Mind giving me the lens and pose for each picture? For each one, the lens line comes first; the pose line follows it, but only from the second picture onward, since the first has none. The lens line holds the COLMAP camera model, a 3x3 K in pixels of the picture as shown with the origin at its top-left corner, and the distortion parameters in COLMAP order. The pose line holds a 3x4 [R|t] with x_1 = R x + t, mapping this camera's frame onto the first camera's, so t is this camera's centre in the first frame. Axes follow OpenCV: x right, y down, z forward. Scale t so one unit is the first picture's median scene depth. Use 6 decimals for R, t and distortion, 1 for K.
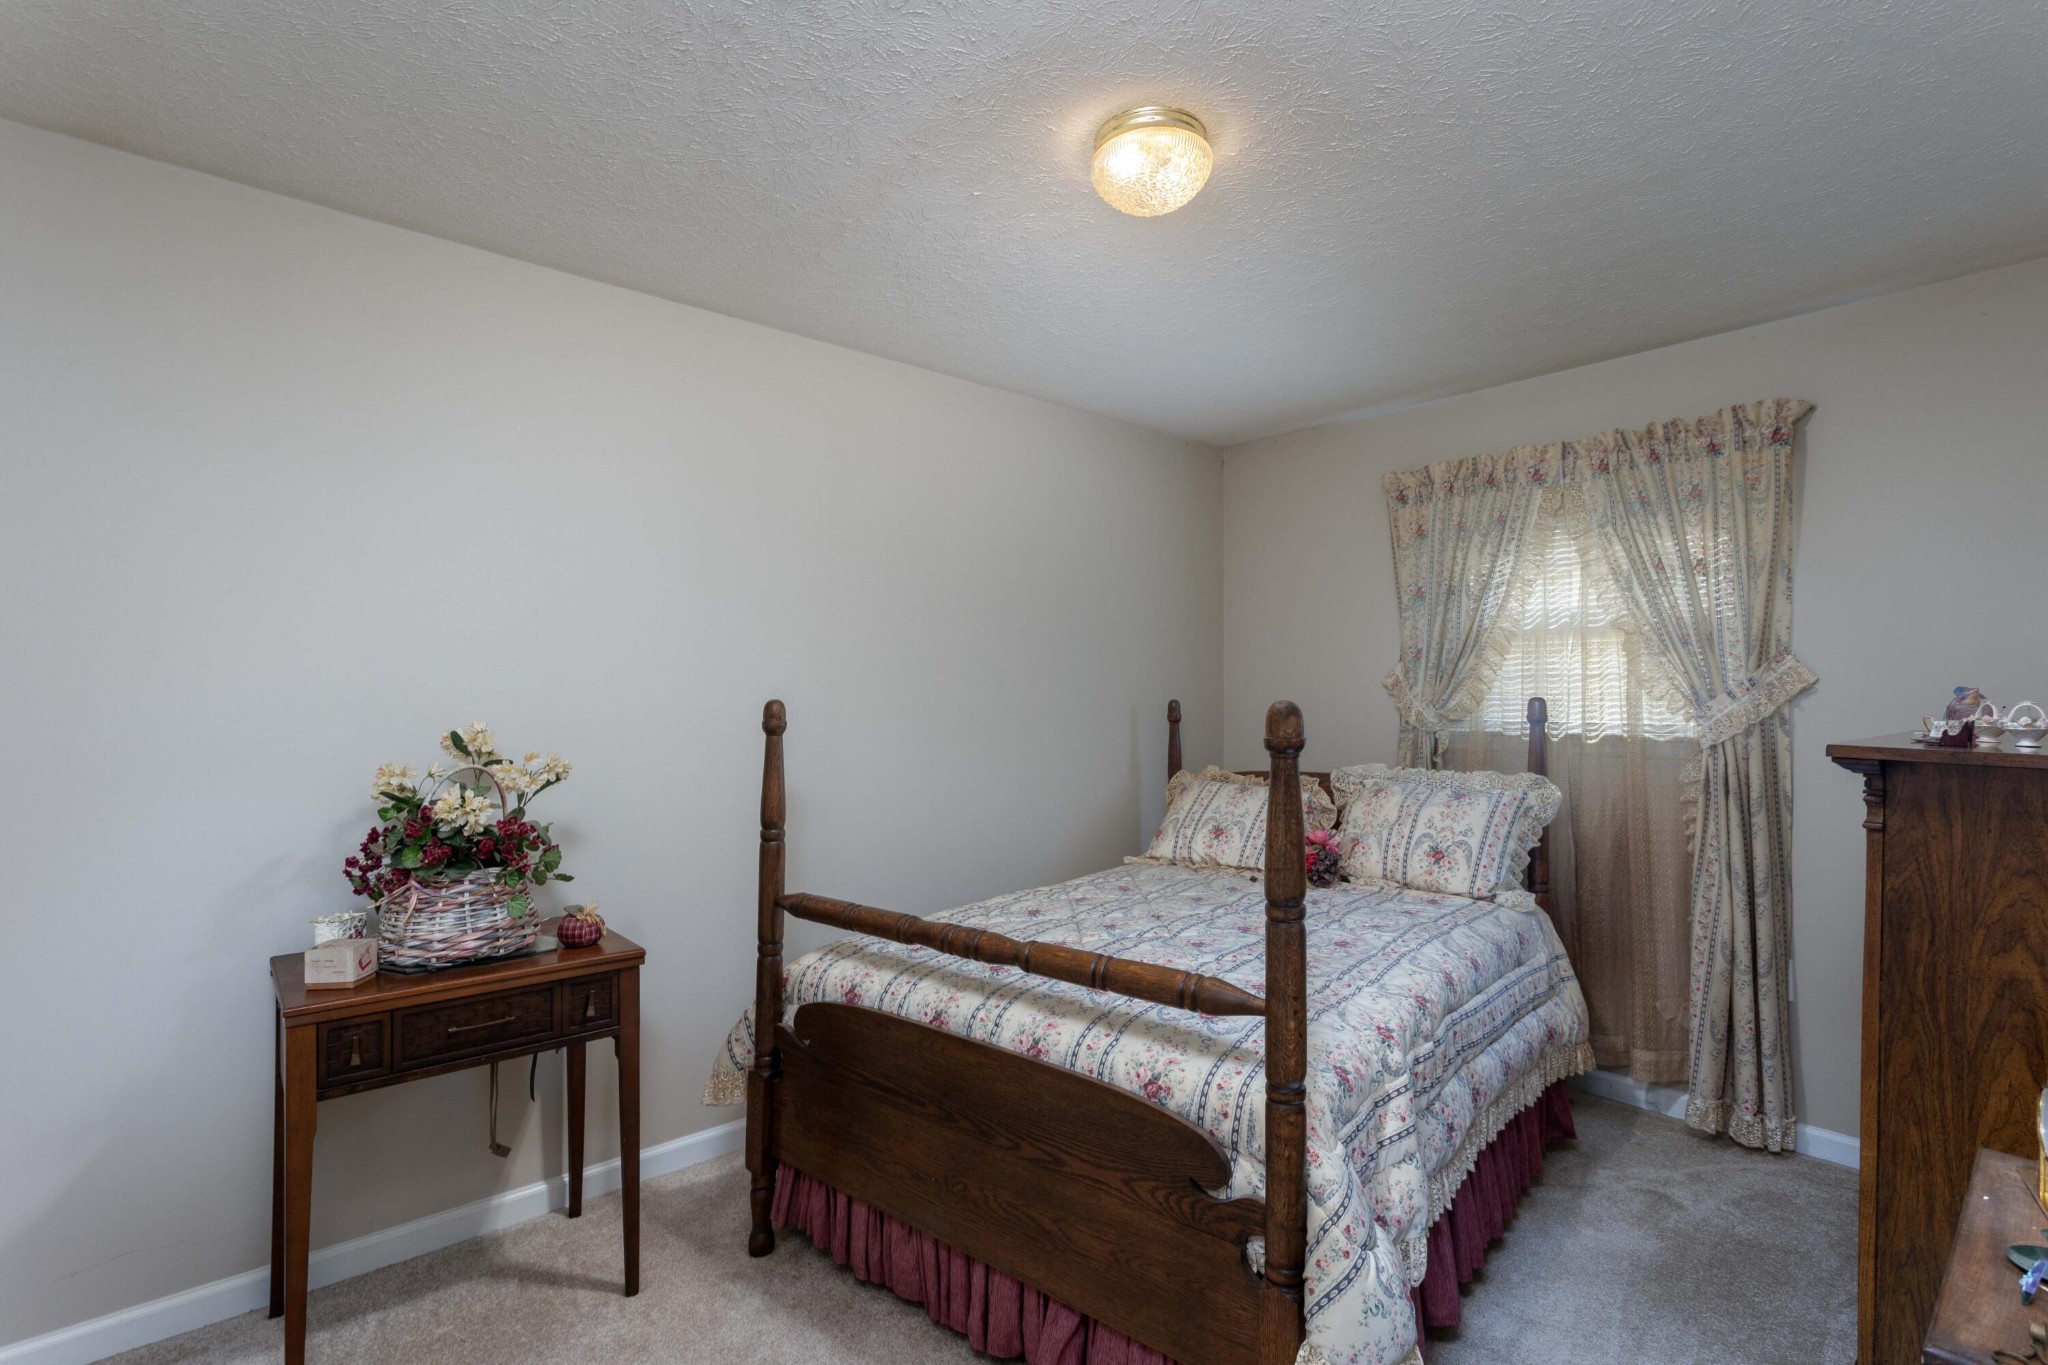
lens RADIAL K [[977.1, 0, 1025.5], [0, 977.1, 673.5], [0, 0, 1]] dist [-0.000160, 0.000027]
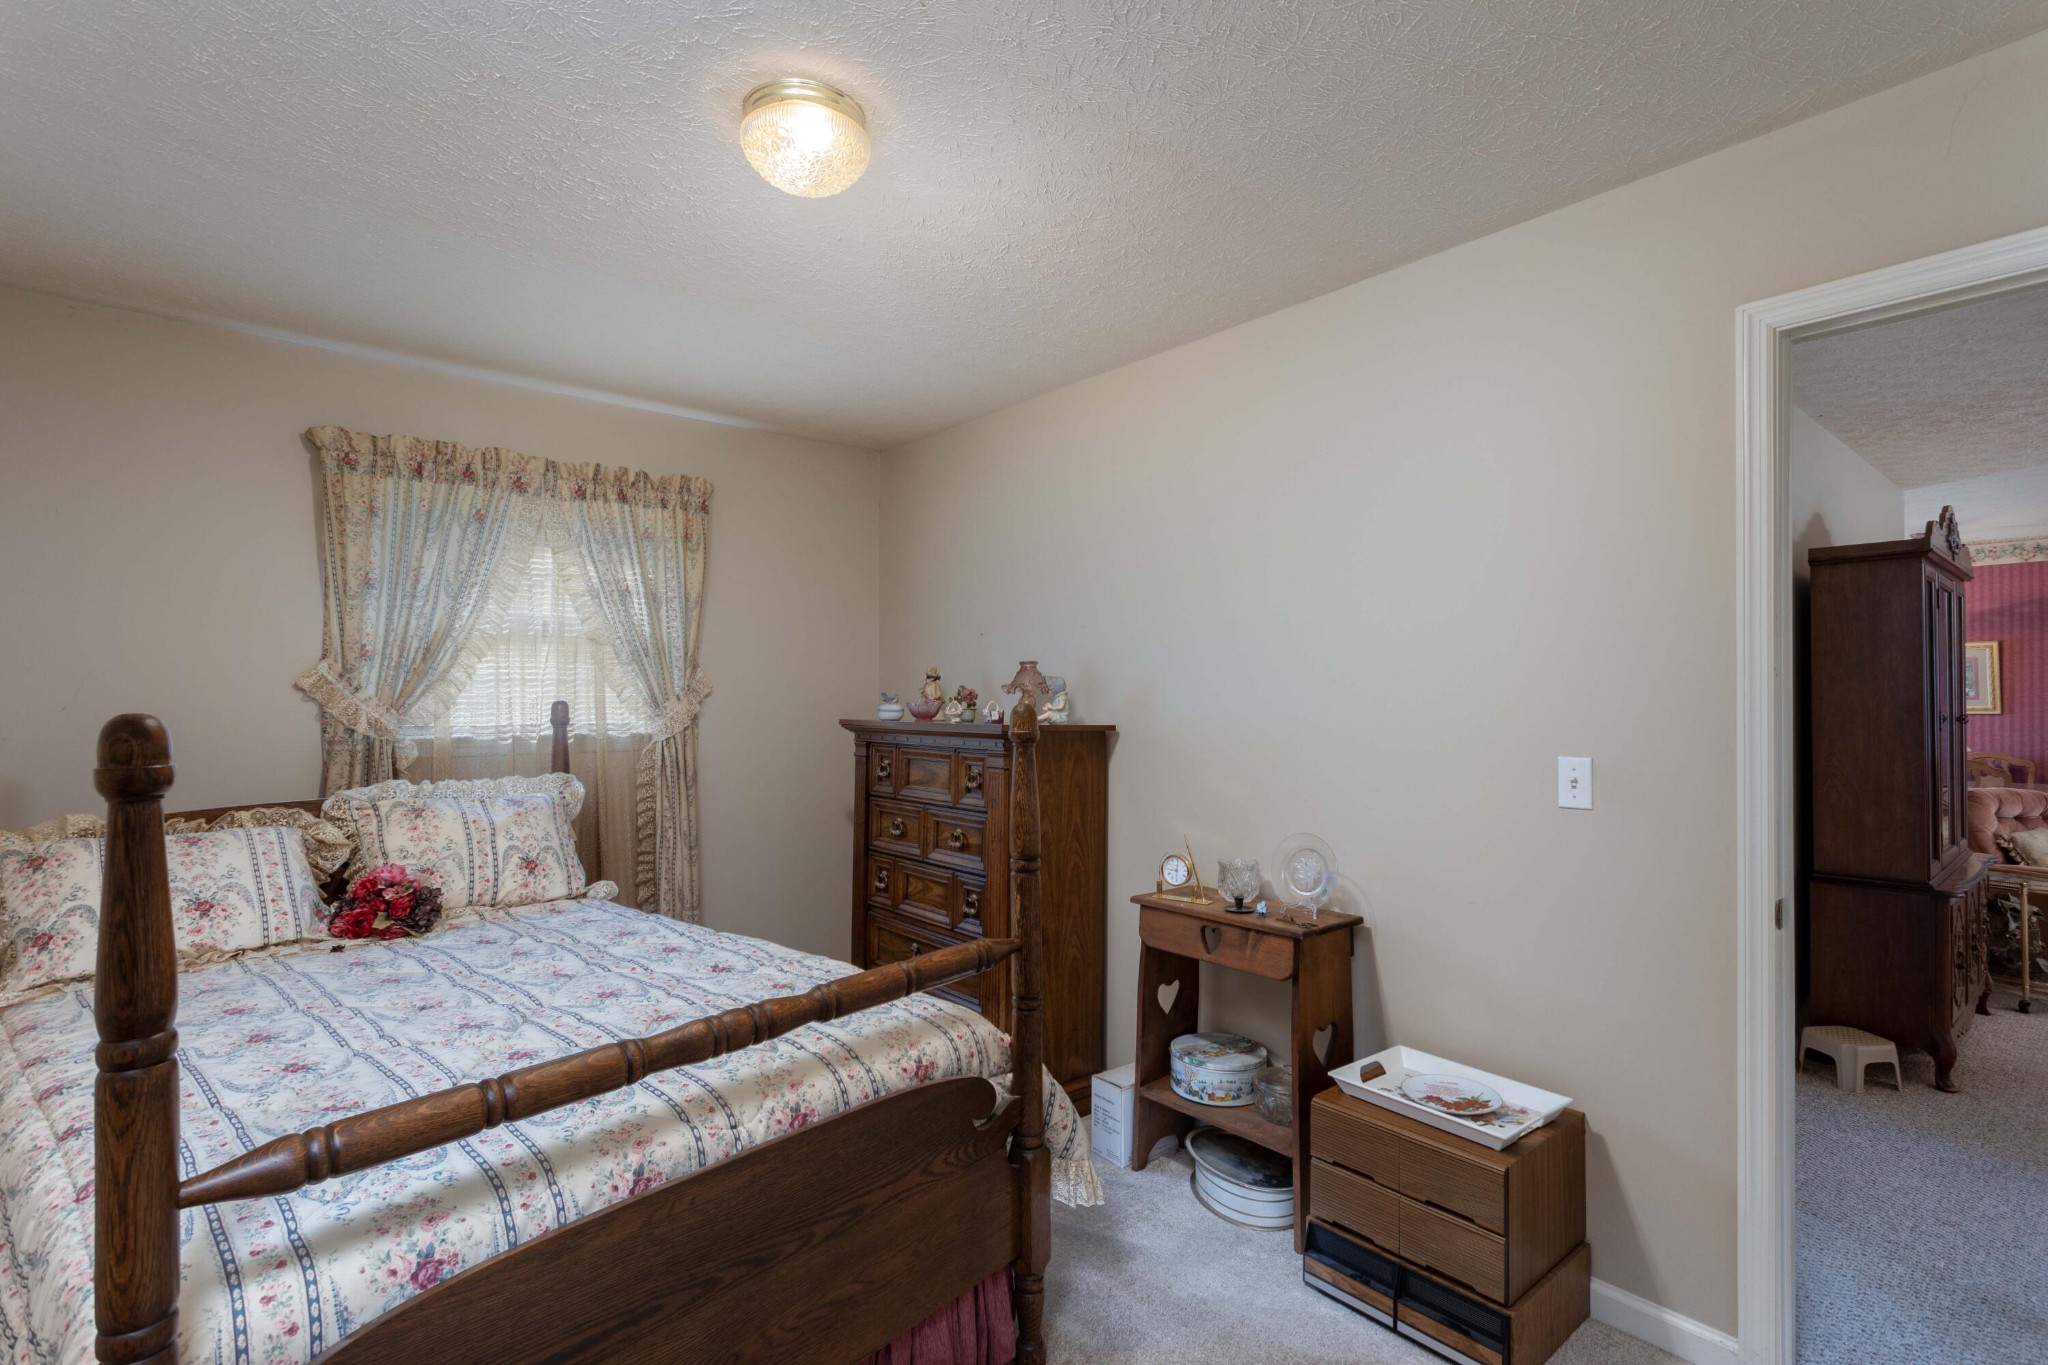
lens RADIAL K [[962.5, 0, 1023.0], [0, 962.5, 687.8], [0, 0, 1]] dist [0.002442, 0.000895]
pose [[0.010610, 0.009294, 0.999901, -0.509646], [-0.019666, 0.999765, -0.009084, 0.010283], [-0.999750, -0.019568, 0.010790, 0.497131]]
